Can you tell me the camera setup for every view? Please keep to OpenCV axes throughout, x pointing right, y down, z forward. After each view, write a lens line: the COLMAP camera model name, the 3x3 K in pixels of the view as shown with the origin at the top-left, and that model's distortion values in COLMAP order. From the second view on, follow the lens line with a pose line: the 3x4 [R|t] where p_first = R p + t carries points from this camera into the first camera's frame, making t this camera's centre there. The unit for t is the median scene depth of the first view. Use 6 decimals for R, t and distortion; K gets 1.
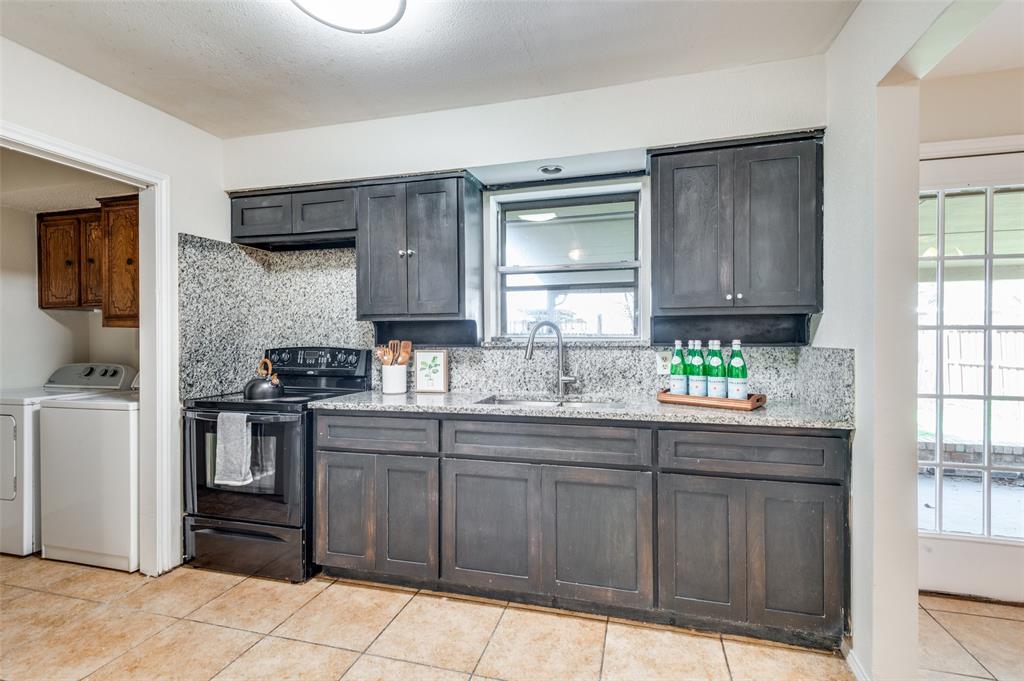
lens RADIAL K [[462.2, 0, 514.2], [0, 462.2, 338.8], [0, 0, 1]] dist [0.010562, -0.002947]
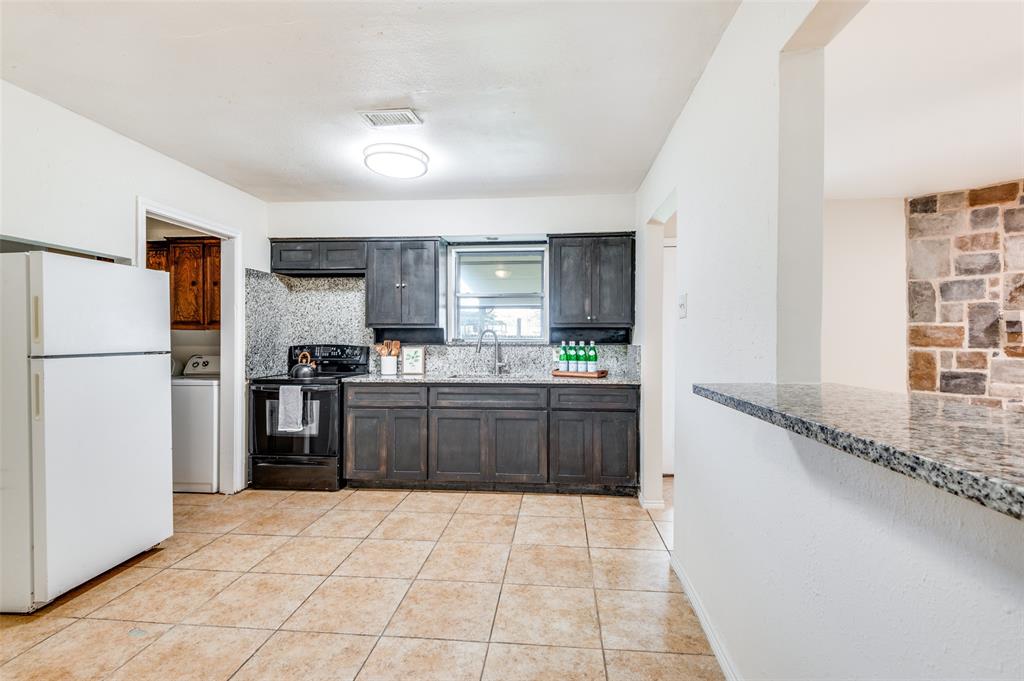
lens RADIAL K [[462.2, 0, 506.4], [0, 462.2, 338.5], [0, 0, 1]] dist [0.010562, -0.002947]
pose [[0.987888, 0.006437, 0.155036, -0.129215], [-0.005908, 0.999975, -0.003877, 0.001356], [-0.155057, 0.002914, 0.987901, -0.675232]]
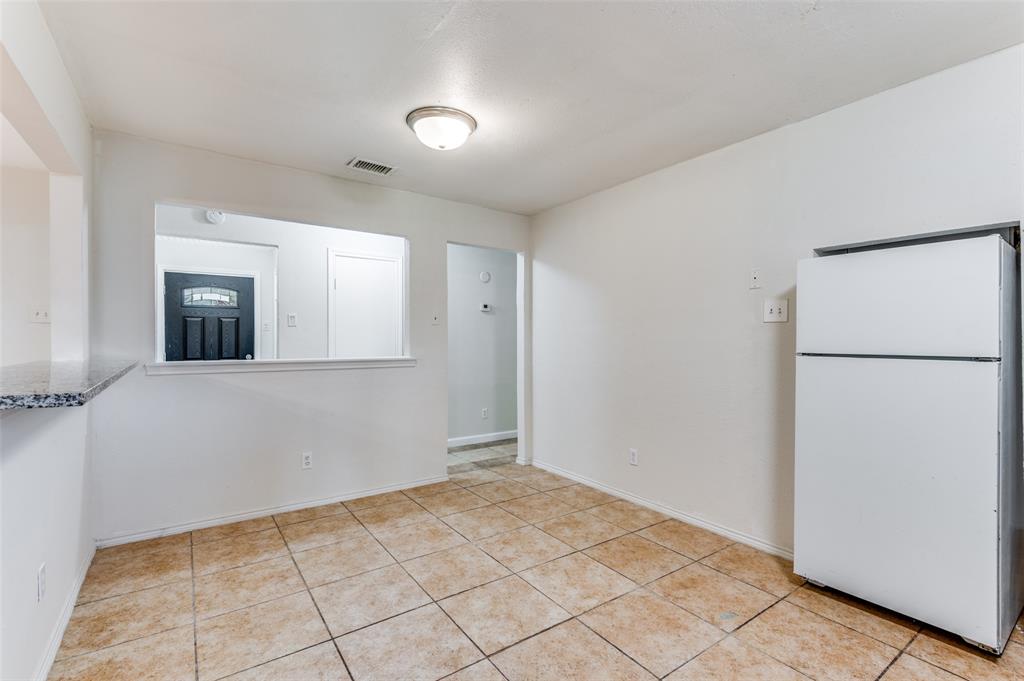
lens RADIAL K [[462.2, 0, 512.0], [0, 462.2, 339.8], [0, 0, 1]] dist [0.010562, -0.002947]
pose [[-0.628711, 0.007442, -0.777604, 0.290325], [-0.003080, 0.999923, 0.012060, -0.000813], [0.777633, 0.009977, -0.628639, 0.495137]]
